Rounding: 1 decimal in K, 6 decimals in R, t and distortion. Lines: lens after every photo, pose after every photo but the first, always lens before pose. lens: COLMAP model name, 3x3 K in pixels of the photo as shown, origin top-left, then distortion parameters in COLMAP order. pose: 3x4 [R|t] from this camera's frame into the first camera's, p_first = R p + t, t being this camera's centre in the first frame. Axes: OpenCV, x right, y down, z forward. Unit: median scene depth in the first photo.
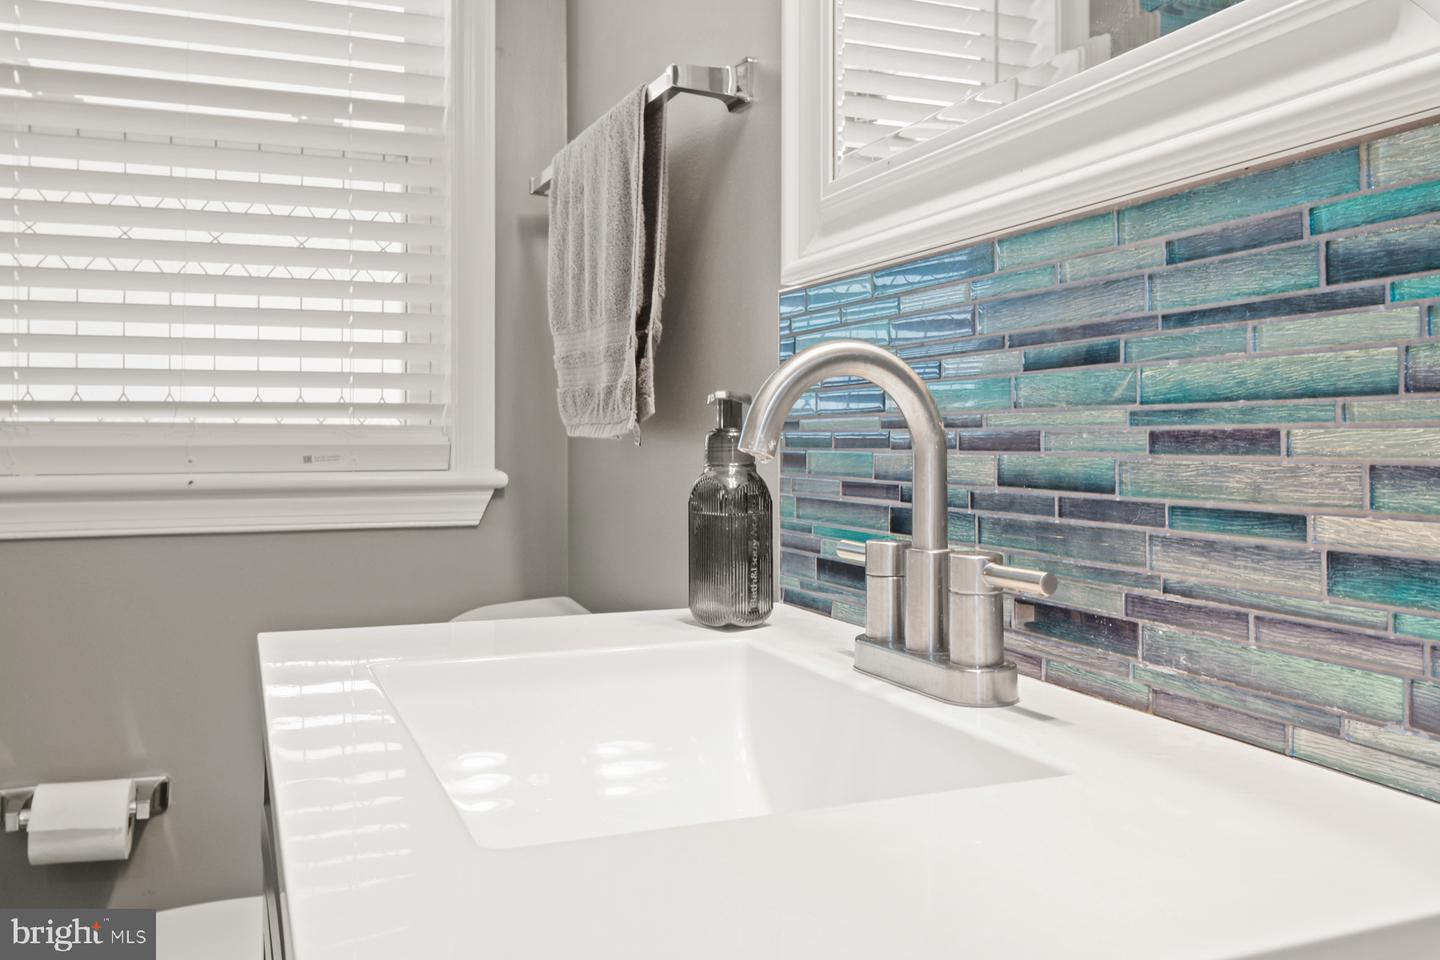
lens RADIAL K [[1189.2, 0, 720.3], [0, 1189.2, 427.6], [0, 0, 1]] dist [0.002884, -0.002247]
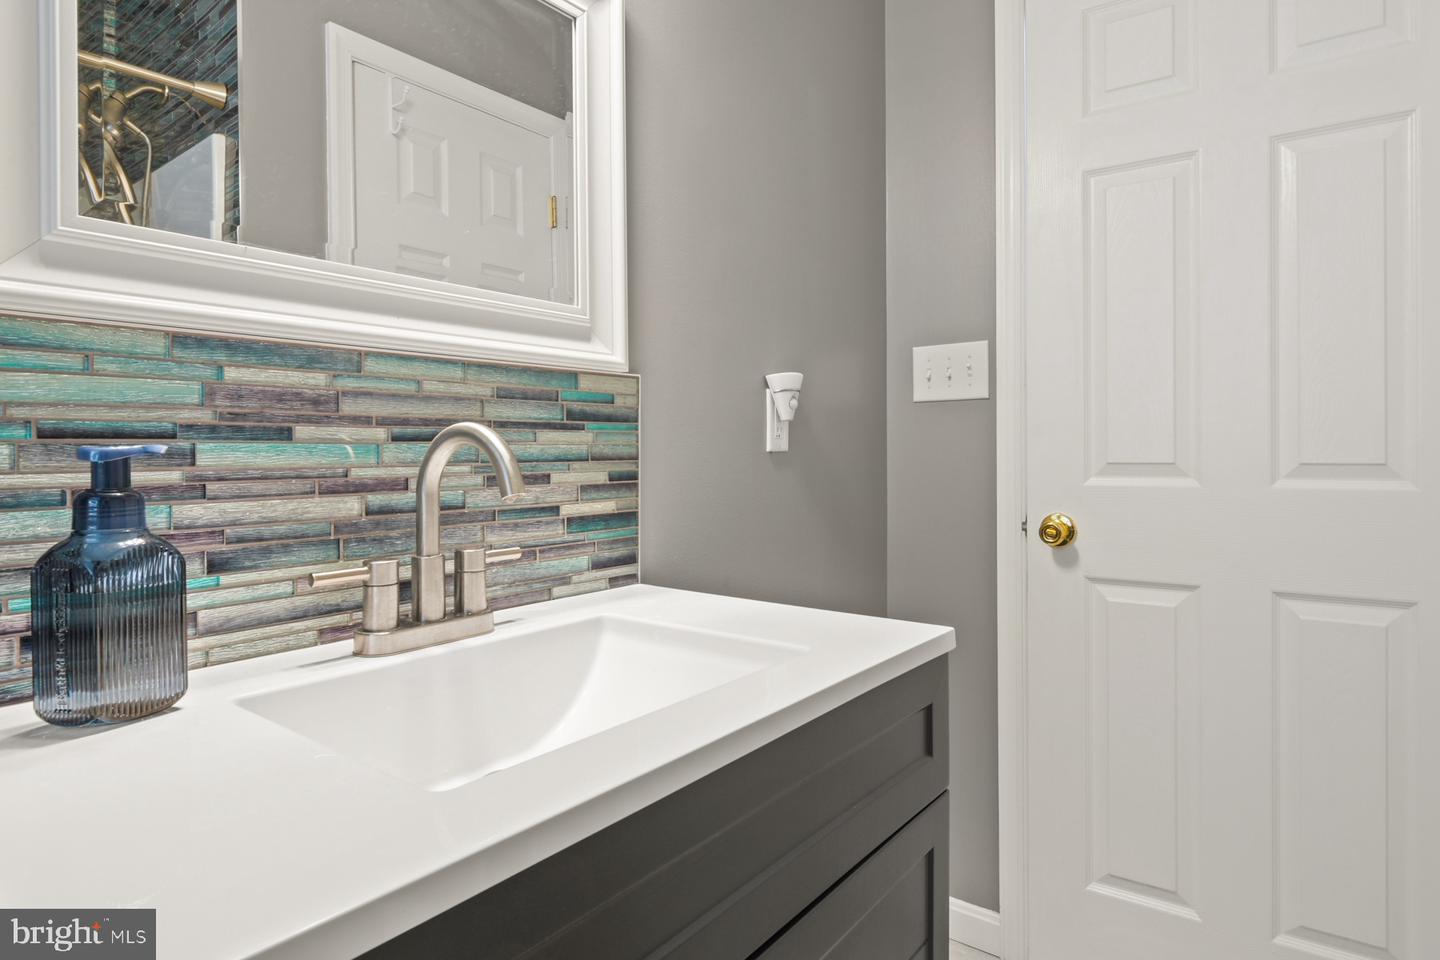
lens RADIAL K [[804.5, 0, 720.0], [0, 804.5, 480.0], [0, 0, 1]] dist [-0.002680, -0.001427]
pose [[-0.506157, -0.020963, 0.862187, -0.946575], [0.004937, 0.999618, 0.027203, -0.023835], [-0.862427, 0.018025, -0.505860, 1.222472]]
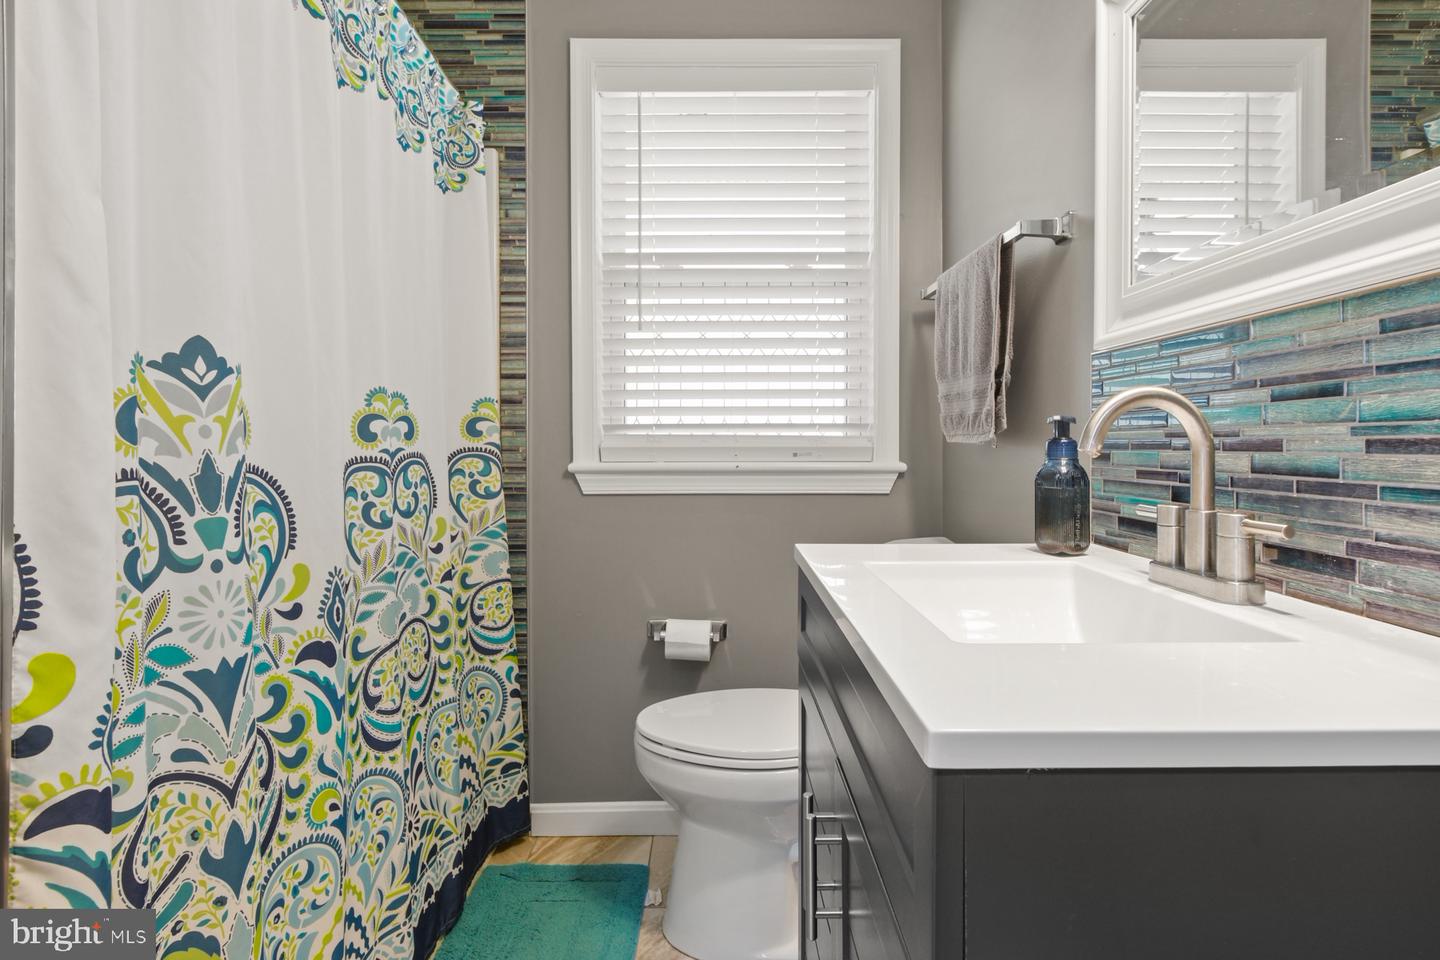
lens RADIAL K [[744.5, 0, 721.1], [0, 744.5, 447.8], [0, 0, 1]] dist [-0.003591, -0.001401]
pose [[0.926975, 0.002455, -0.375114, -0.058784], [0.003374, 0.999884, 0.014880, -0.002893], [0.375107, -0.015059, 0.926859, -0.216427]]
